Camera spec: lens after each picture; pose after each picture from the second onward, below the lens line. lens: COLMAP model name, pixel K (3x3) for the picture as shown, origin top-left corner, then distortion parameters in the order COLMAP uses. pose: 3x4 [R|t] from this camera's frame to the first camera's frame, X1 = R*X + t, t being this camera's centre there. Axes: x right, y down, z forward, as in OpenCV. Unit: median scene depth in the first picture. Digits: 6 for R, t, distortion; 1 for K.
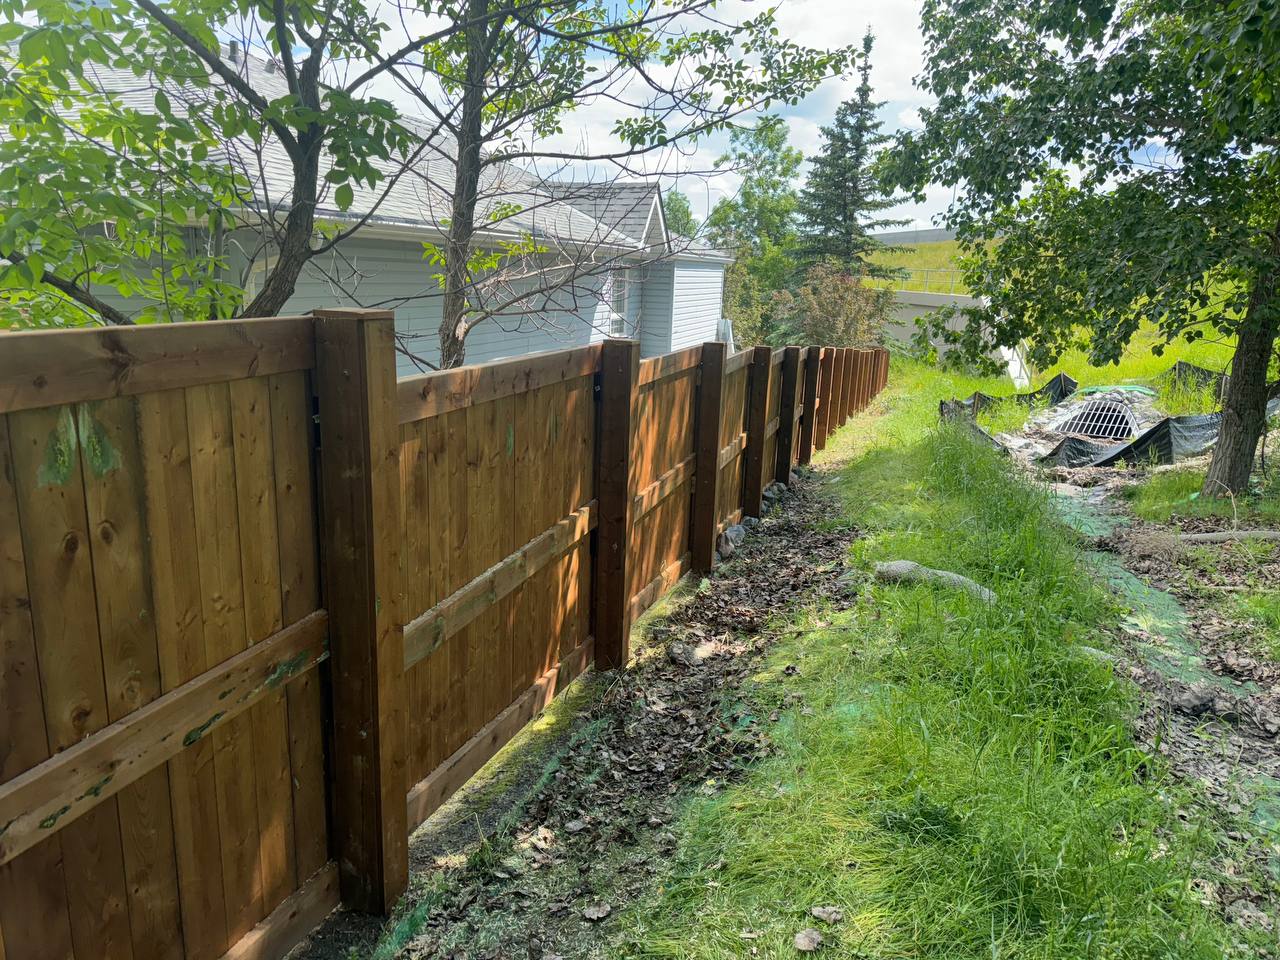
lens RADIAL K [[916.5, 0, 640.0], [0, 916.5, 480.0], [0, 0, 1]] dist [0.181387, -0.376928]
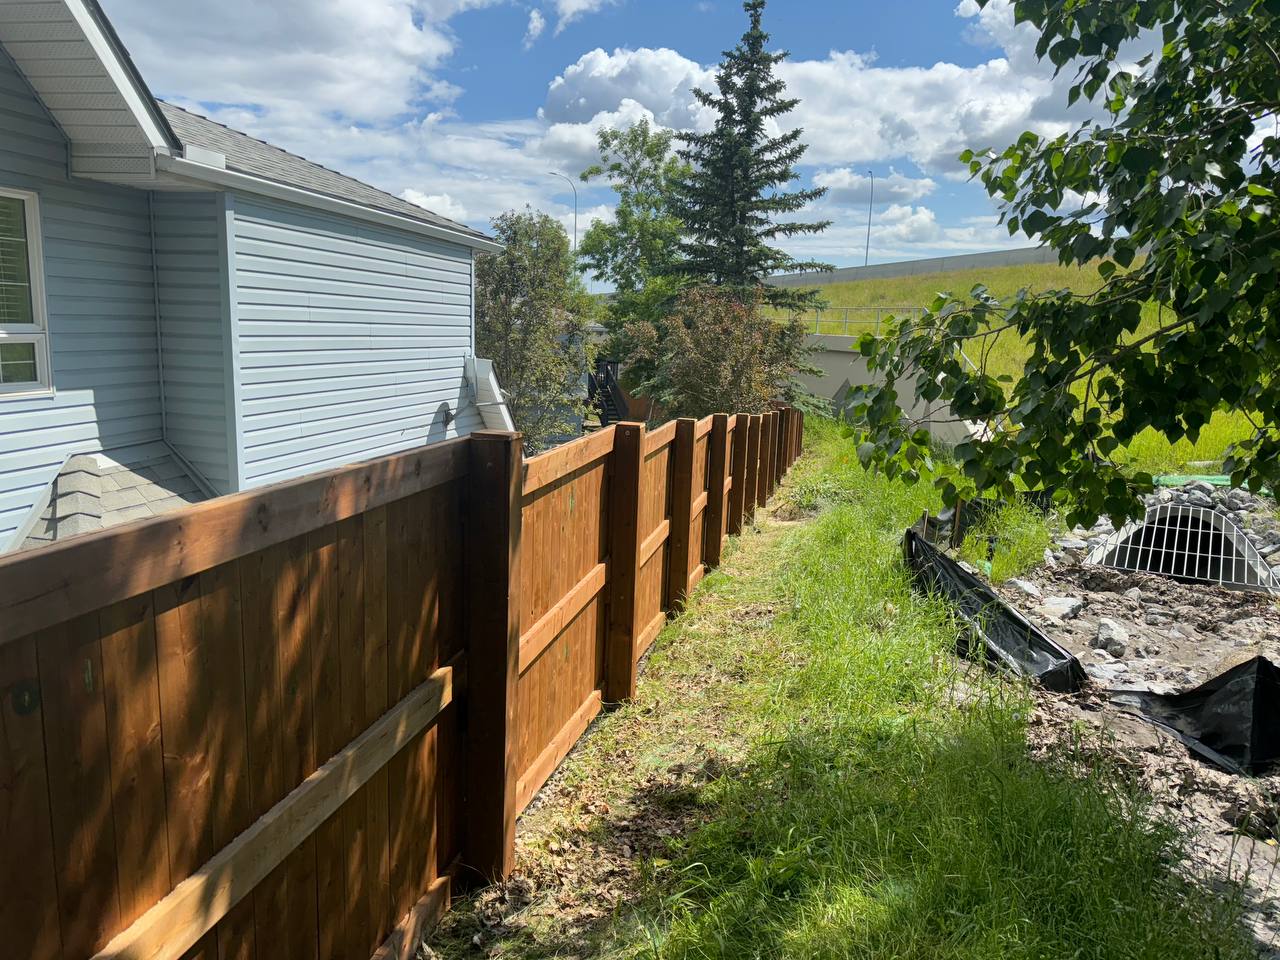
lens RADIAL K [[916.5, 0, 640.0], [0, 916.5, 480.0], [0, 0, 1]] dist [0.181387, -0.376928]
pose [[0.996510, -0.013141, 0.082432, 0.092845], [0.017755, 0.998301, -0.055489, -0.052607], [-0.081563, 0.056759, 0.995051, 0.334074]]
